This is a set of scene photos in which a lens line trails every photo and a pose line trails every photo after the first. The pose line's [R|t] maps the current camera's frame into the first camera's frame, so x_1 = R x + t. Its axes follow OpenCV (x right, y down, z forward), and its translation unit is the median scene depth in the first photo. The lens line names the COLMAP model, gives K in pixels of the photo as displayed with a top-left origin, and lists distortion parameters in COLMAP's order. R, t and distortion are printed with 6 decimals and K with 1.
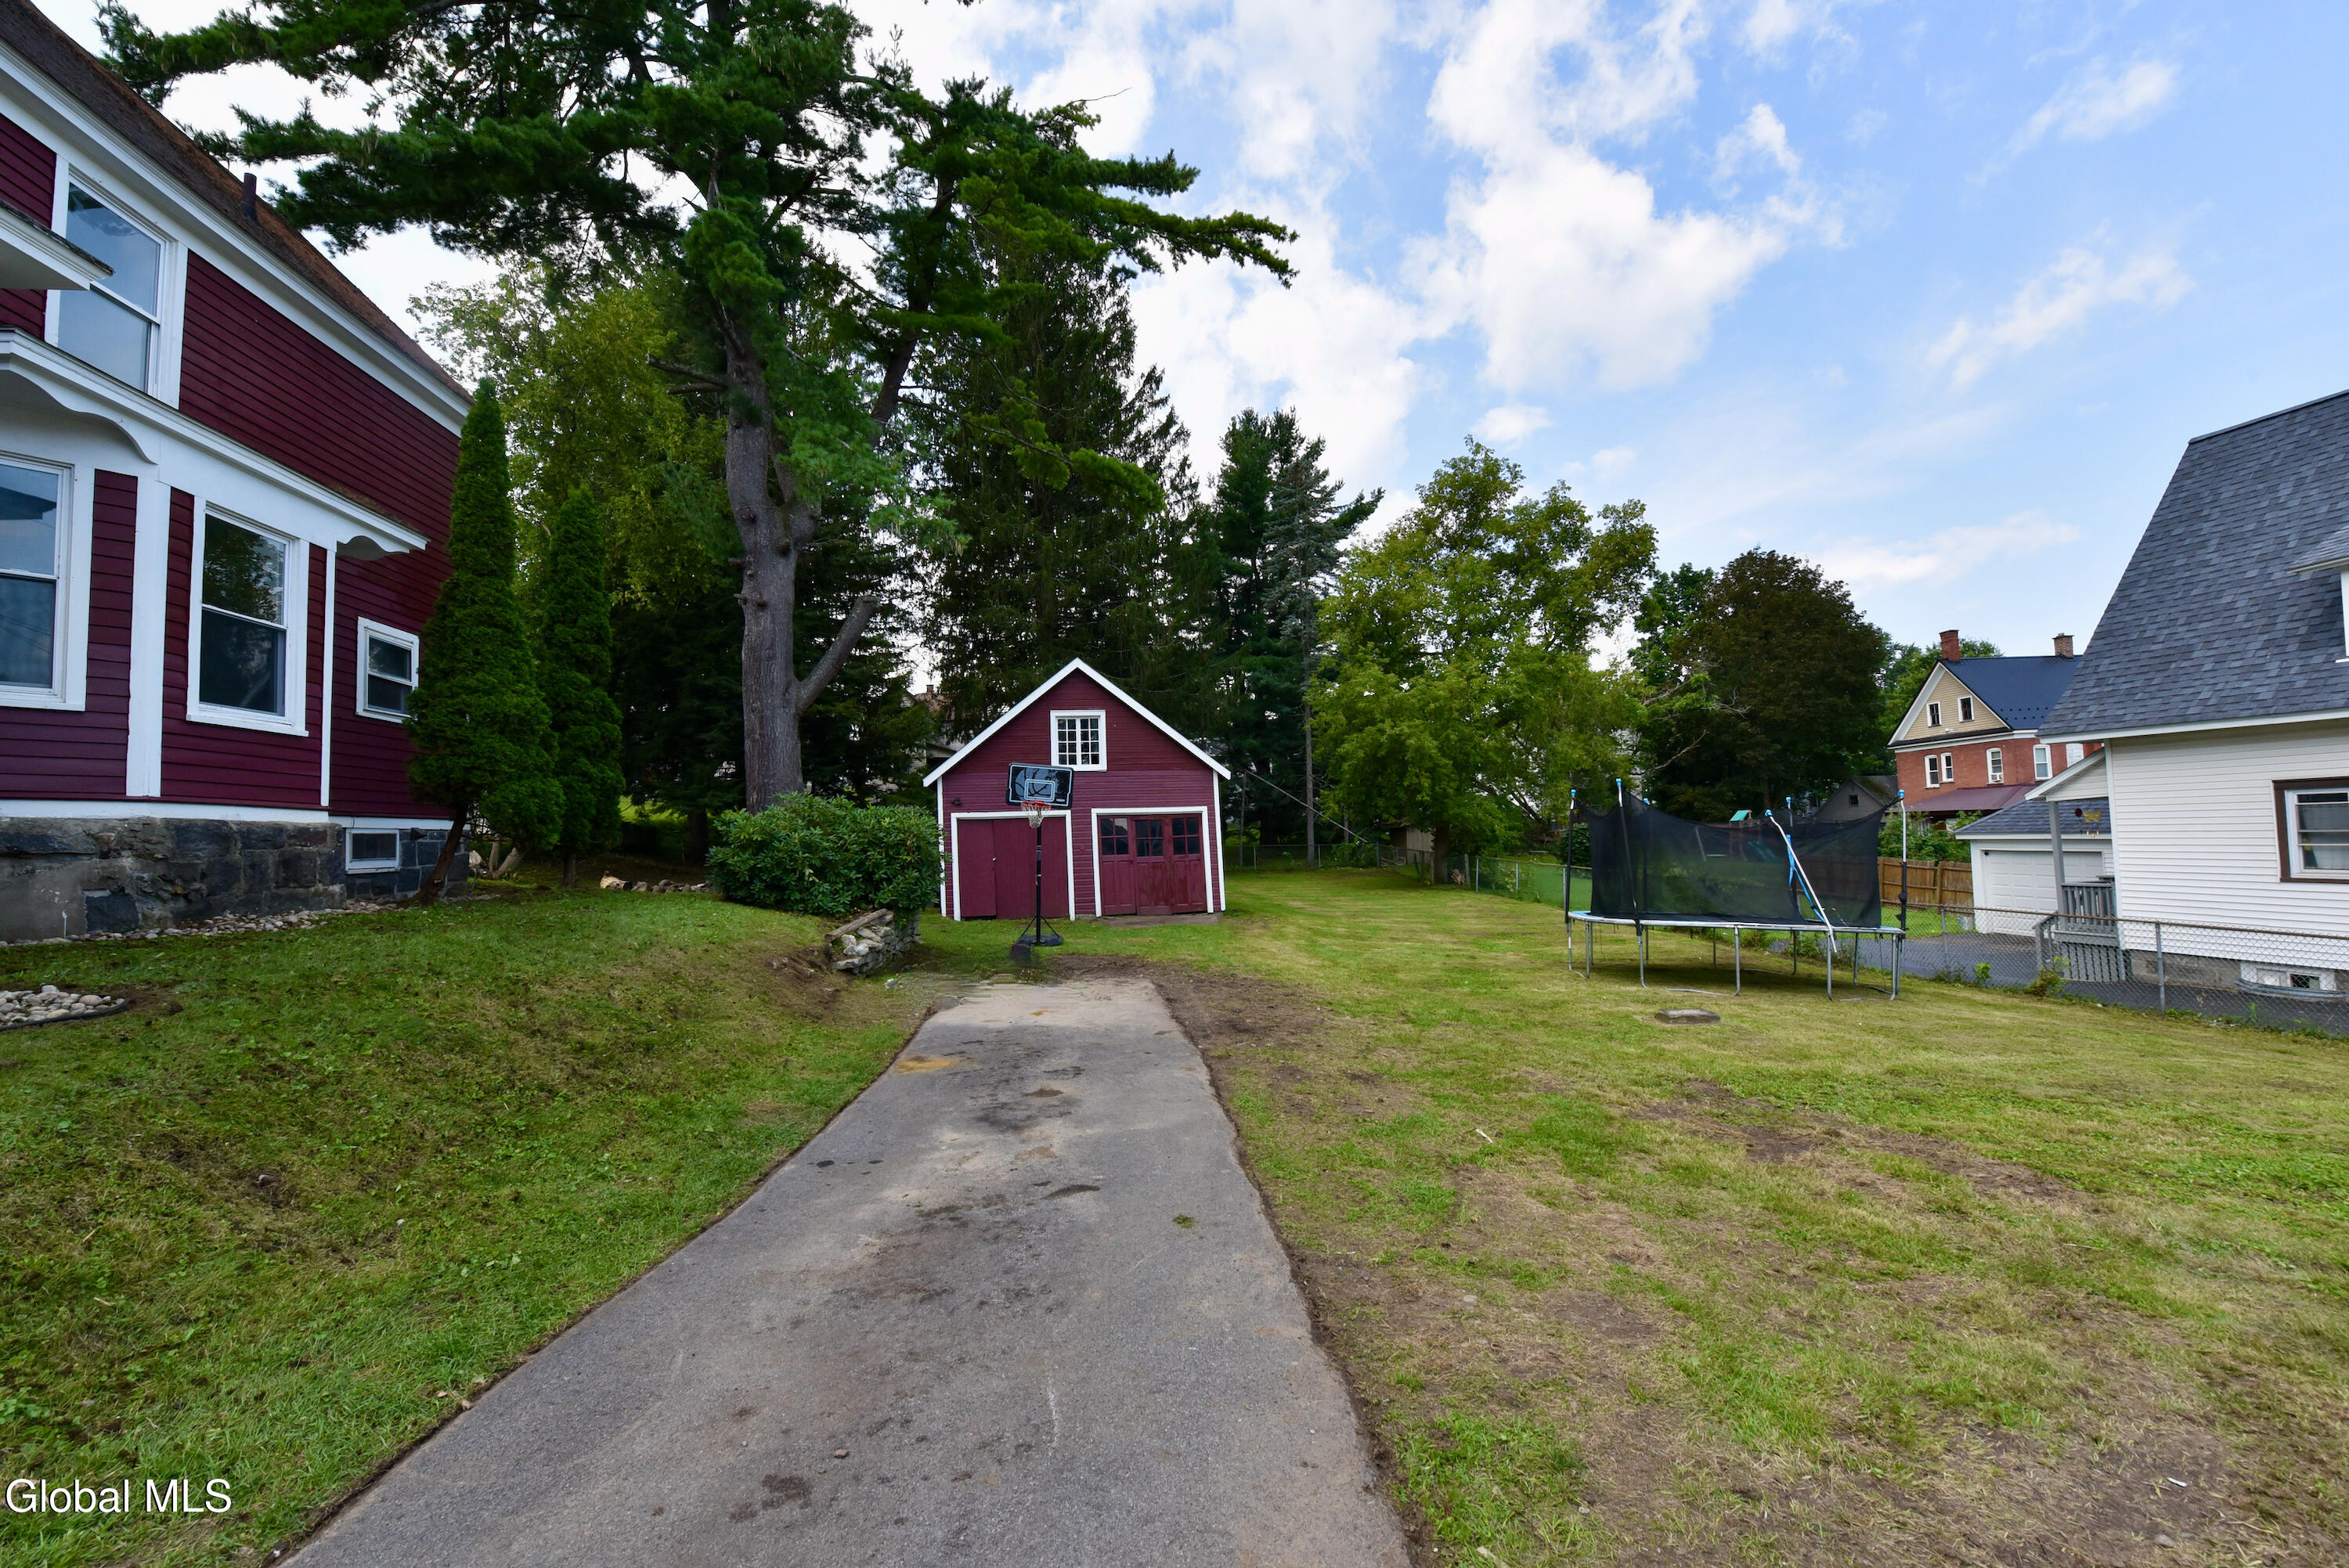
lens RADIAL K [[1026.4, 0, 1170.2], [0, 1026.4, 786.1], [0, 0, 1]] dist [-0.019615, -0.001265]
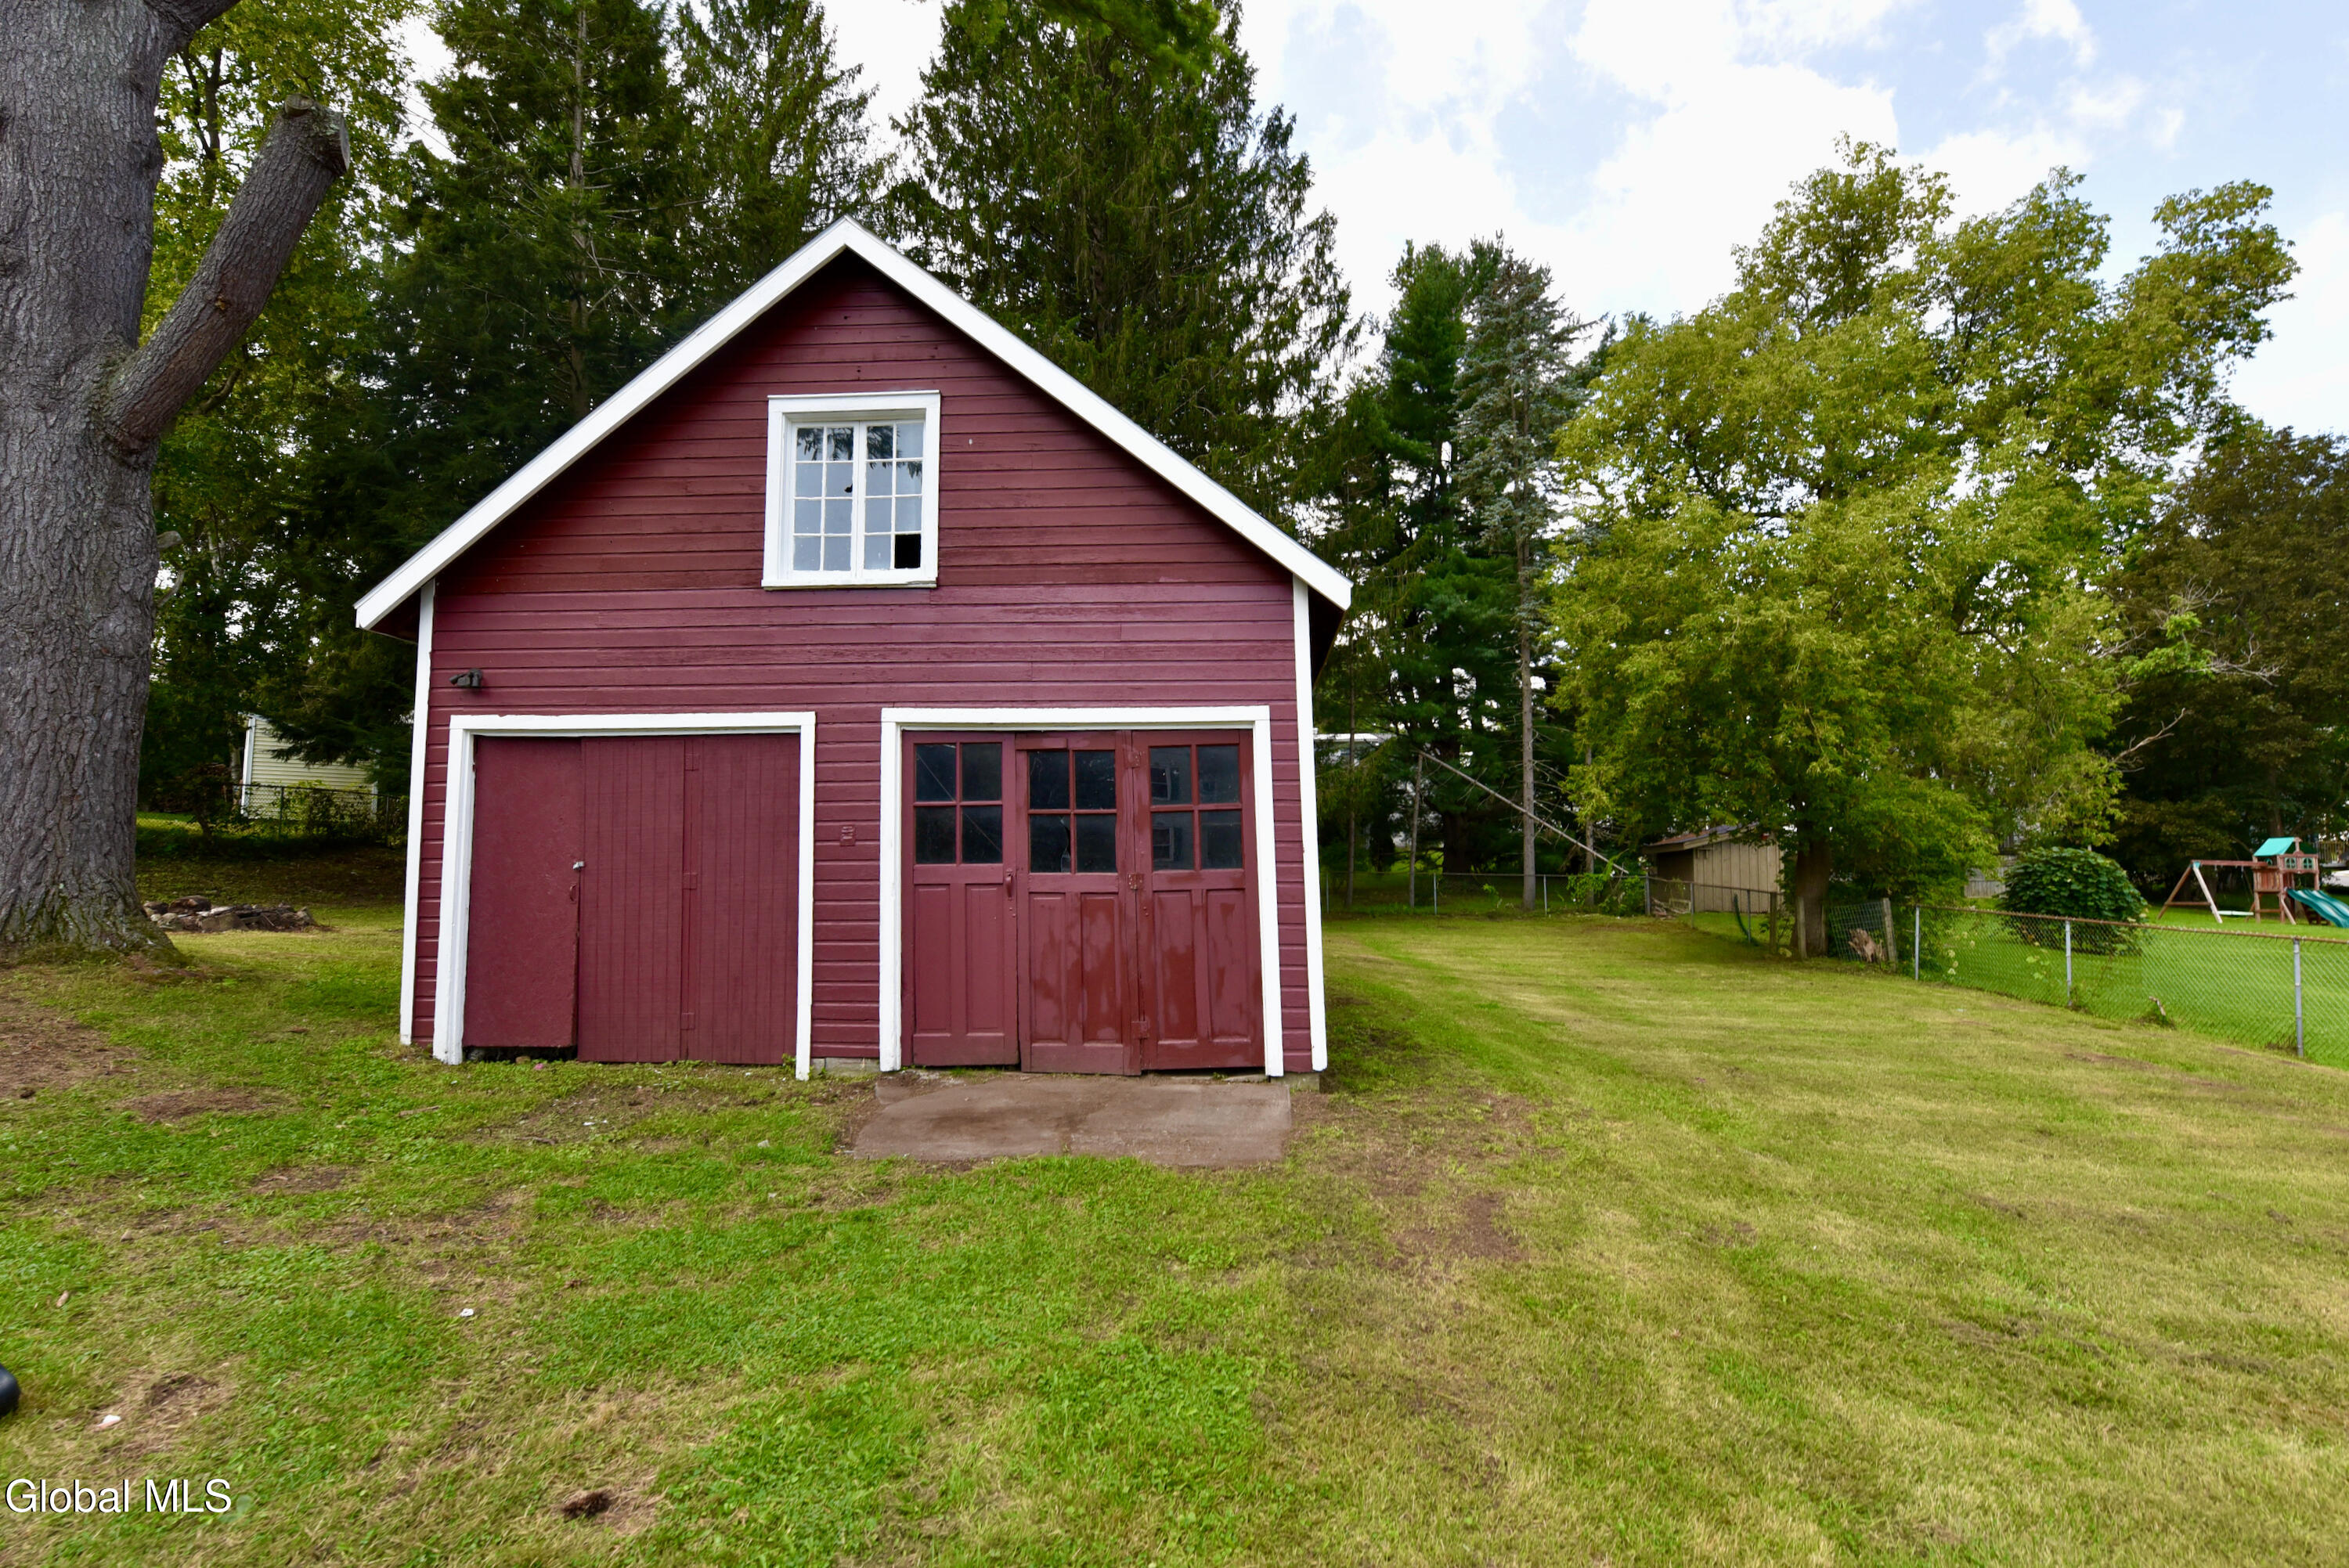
lens RADIAL K [[1026.4, 0, 1175.9], [0, 1026.4, 786.6], [0, 0, 1]] dist [-0.019615, -0.001265]
pose [[0.986058, 0.014904, -0.165733, 0.037252], [-0.019964, 0.999383, -0.028905, 0.033228], [0.165200, 0.031811, 0.985747, 0.456169]]
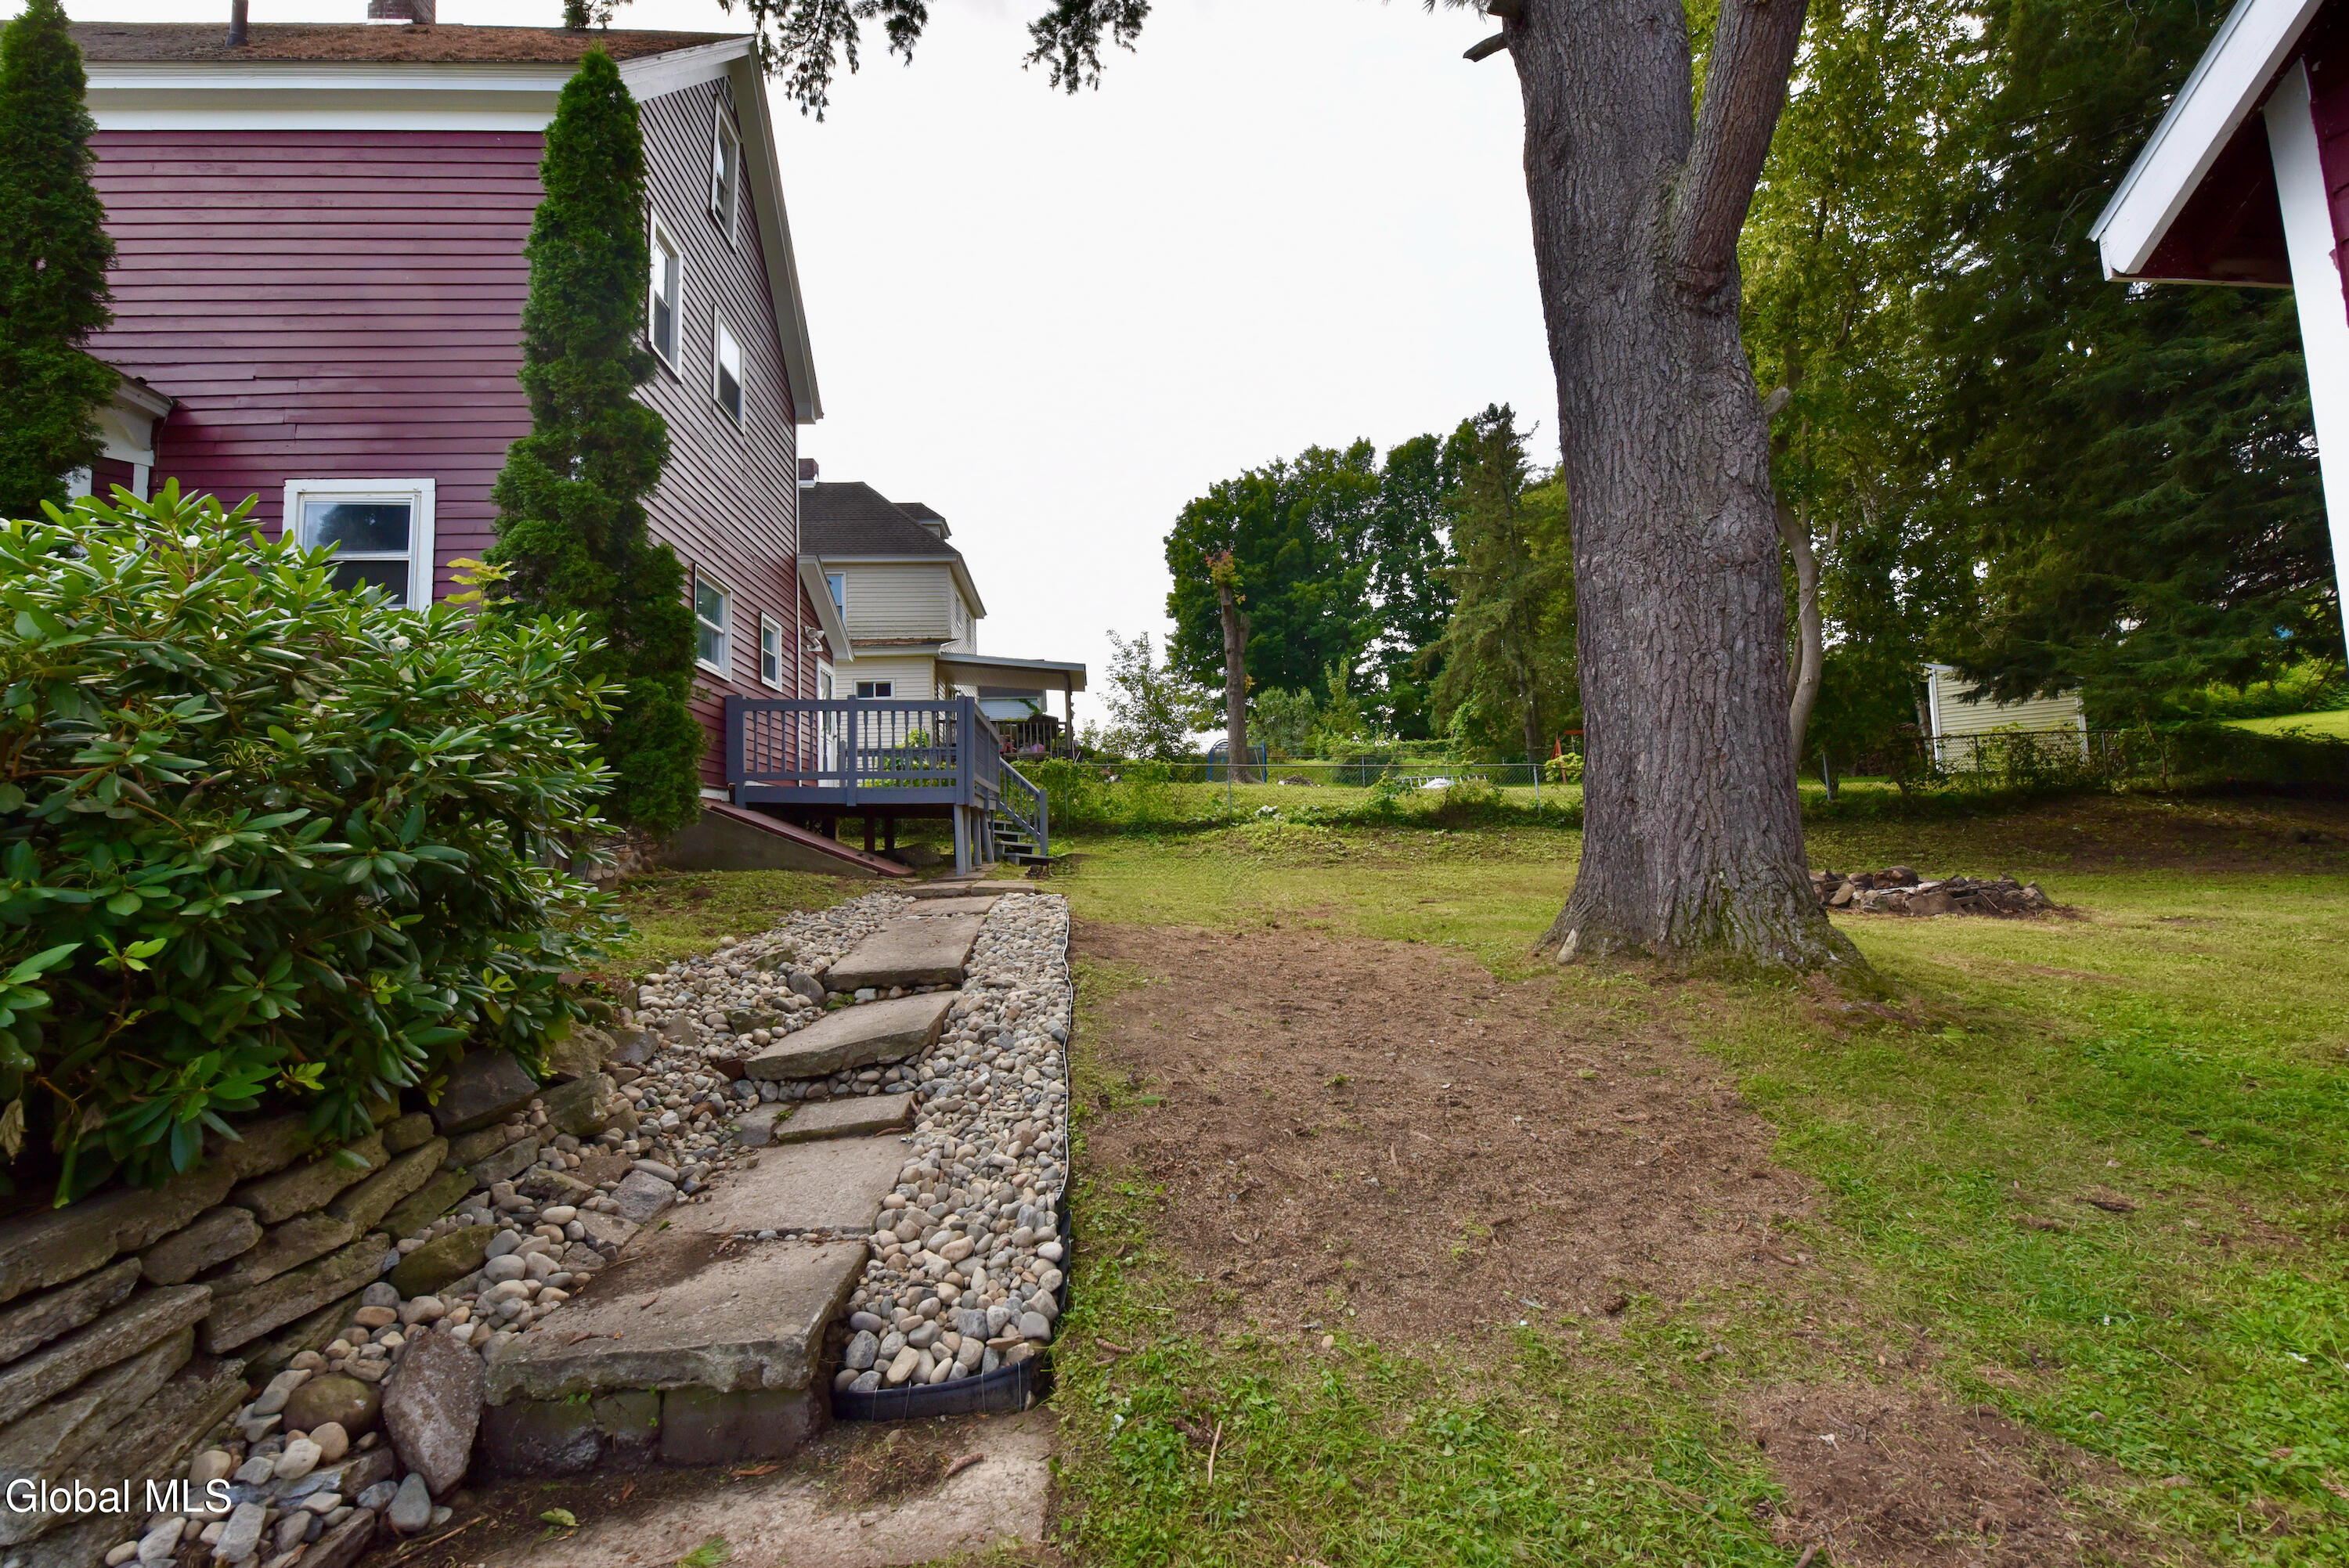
lens RADIAL K [[1026.4, 0, 1131.0], [0, 1026.4, 780.5], [0, 0, 1]] dist [-0.019615, -0.001265]
pose [[-0.016533, -0.041396, -0.999006, -0.058139], [0.083652, 0.995582, -0.042638, 0.036544], [0.996358, -0.084274, -0.012997, 0.530597]]
